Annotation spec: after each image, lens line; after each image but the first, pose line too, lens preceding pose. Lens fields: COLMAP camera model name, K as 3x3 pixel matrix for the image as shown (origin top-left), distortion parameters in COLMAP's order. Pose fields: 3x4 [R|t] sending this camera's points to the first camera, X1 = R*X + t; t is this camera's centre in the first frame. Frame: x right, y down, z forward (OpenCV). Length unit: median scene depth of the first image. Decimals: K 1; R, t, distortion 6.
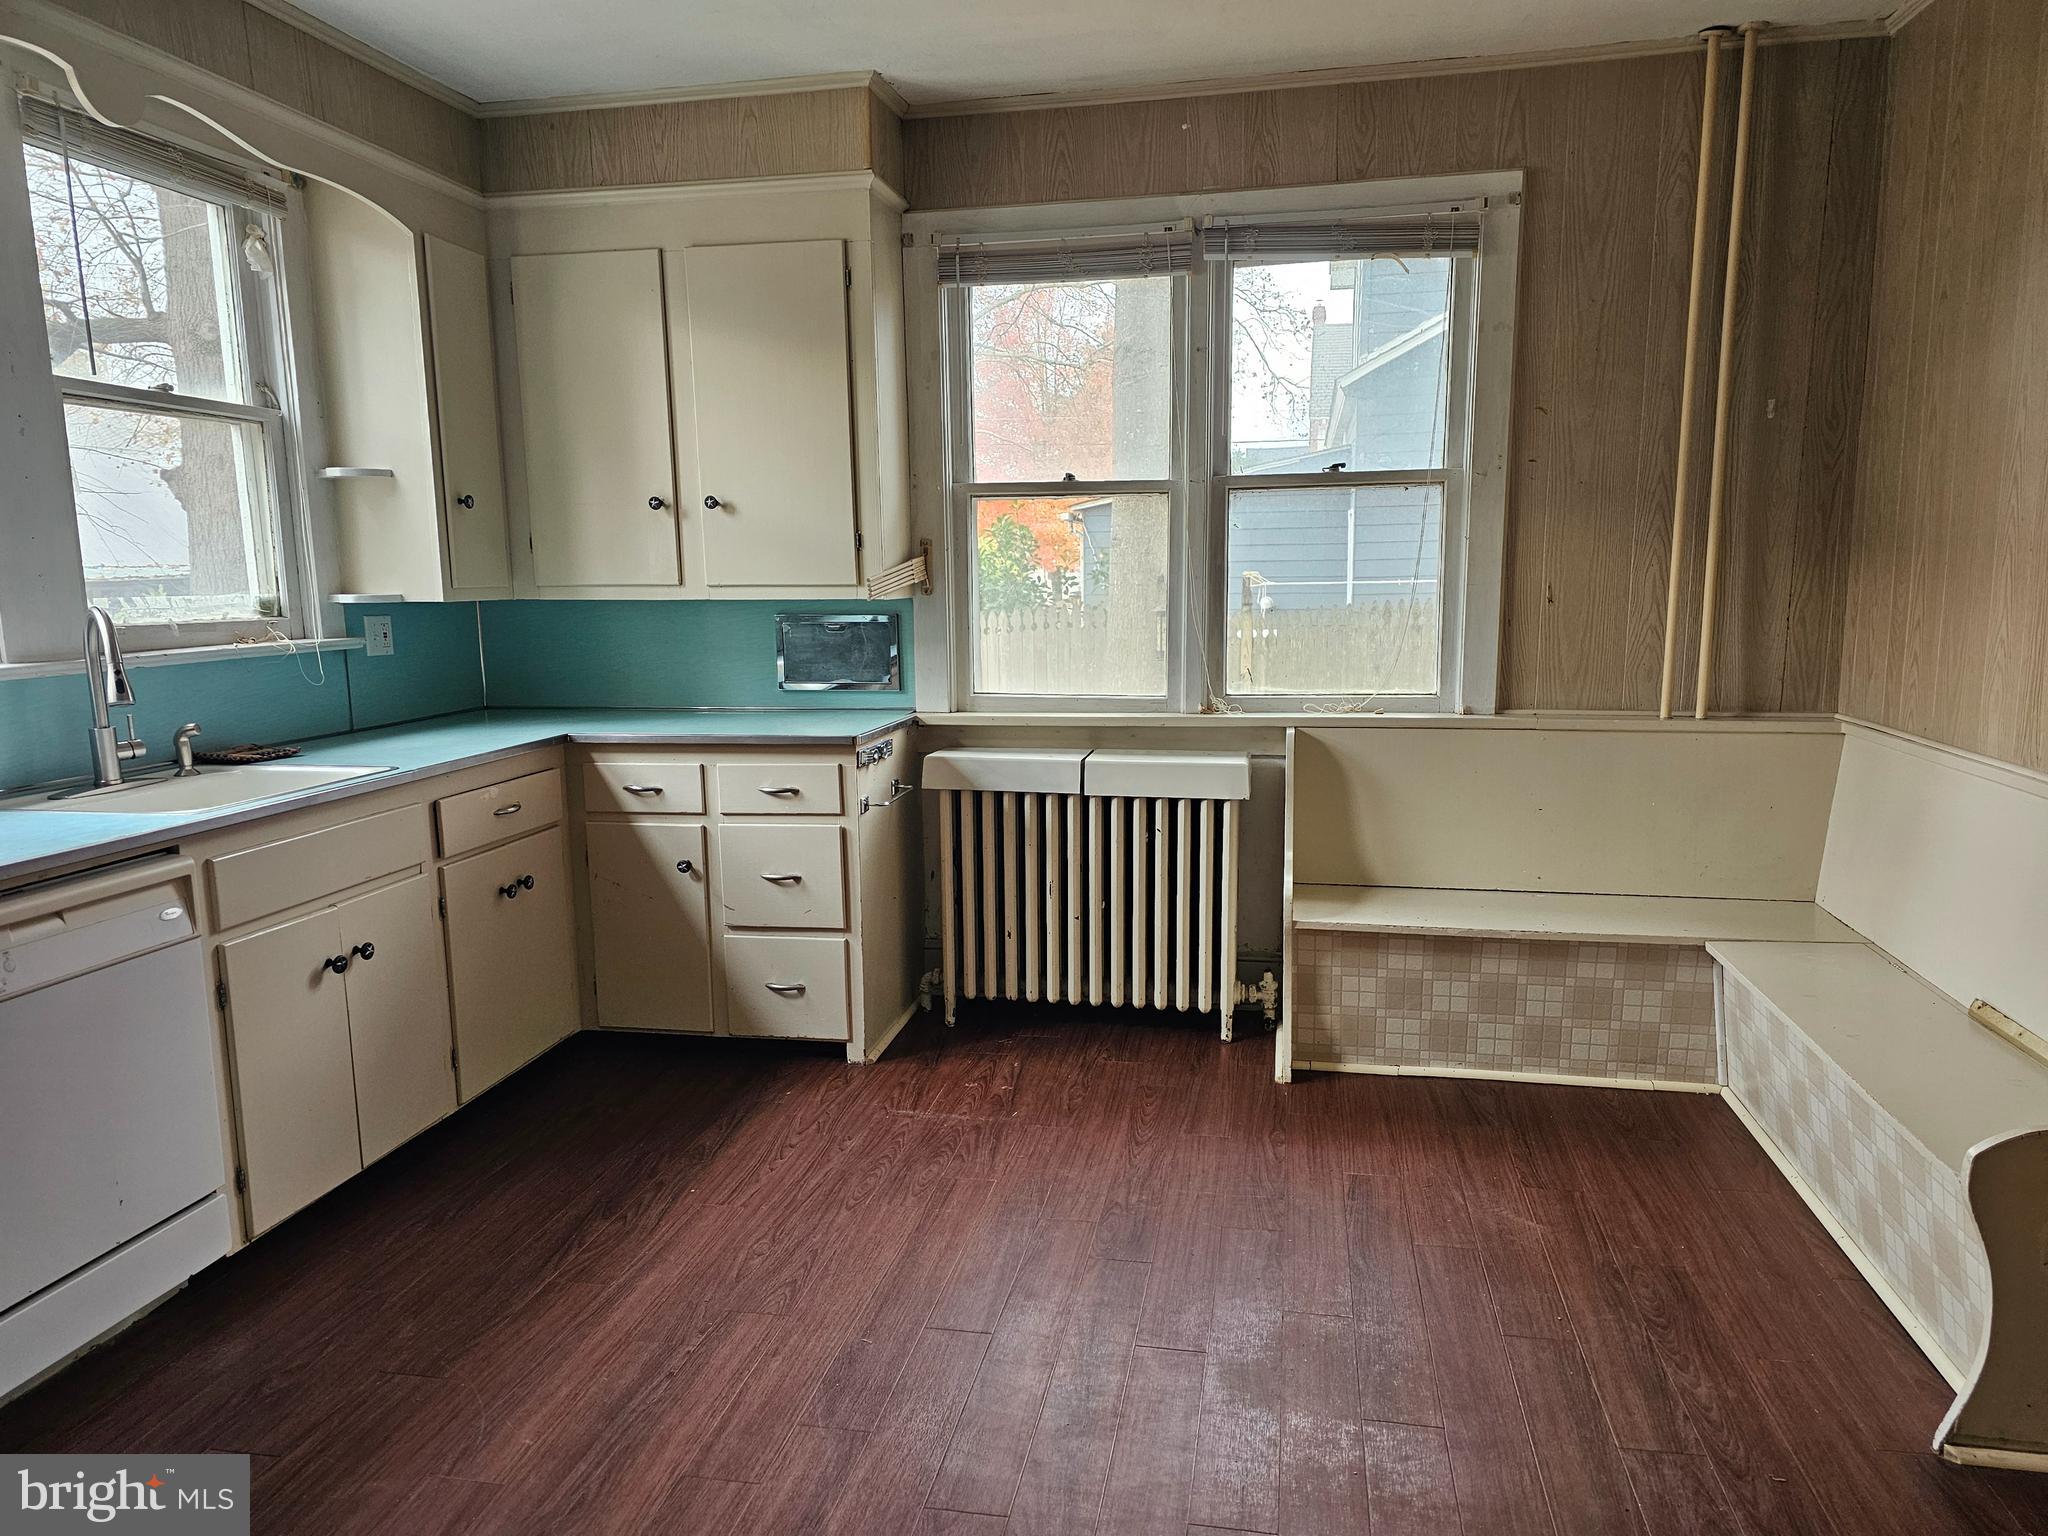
lens RADIAL K [[1364.7, 0, 1029.5], [0, 1364.7, 773.4], [0, 0, 1]] dist [0.080289, -0.079093]
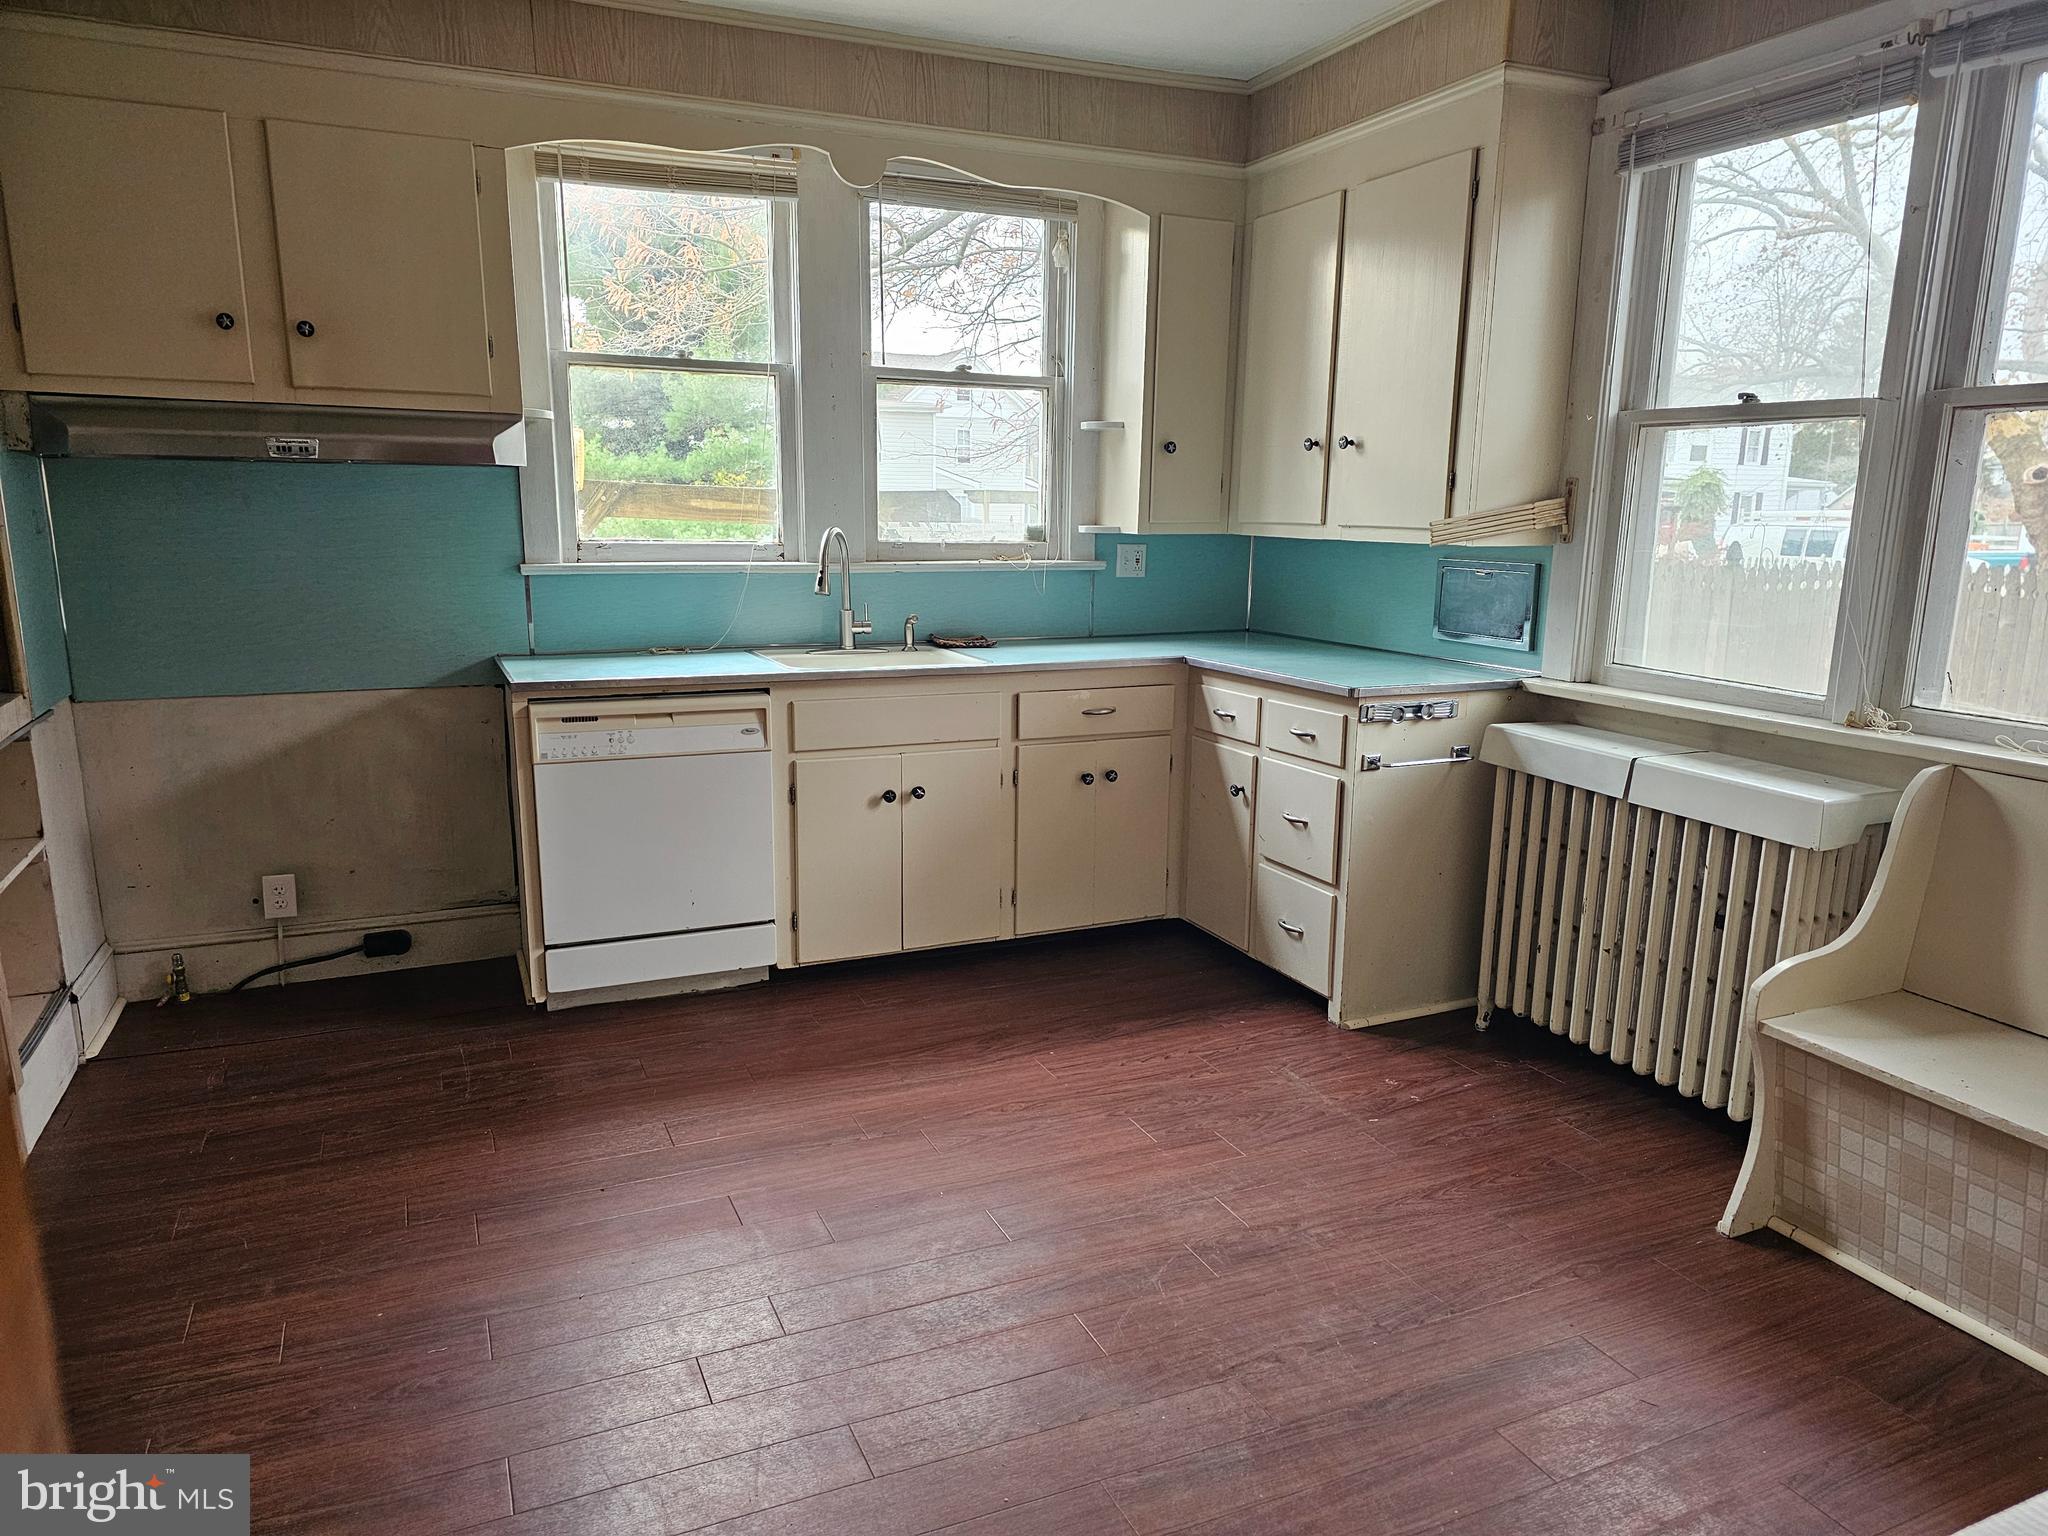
lens RADIAL K [[1364.7, 0, 1029.5], [0, 1364.7, 773.4], [0, 0, 1]] dist [0.080289, -0.079093]
pose [[0.571290, 0.179870, -0.800796, 0.503421], [-0.140592, 0.982715, 0.120433, -0.050757], [0.808617, 0.043784, 0.586704, 0.245221]]
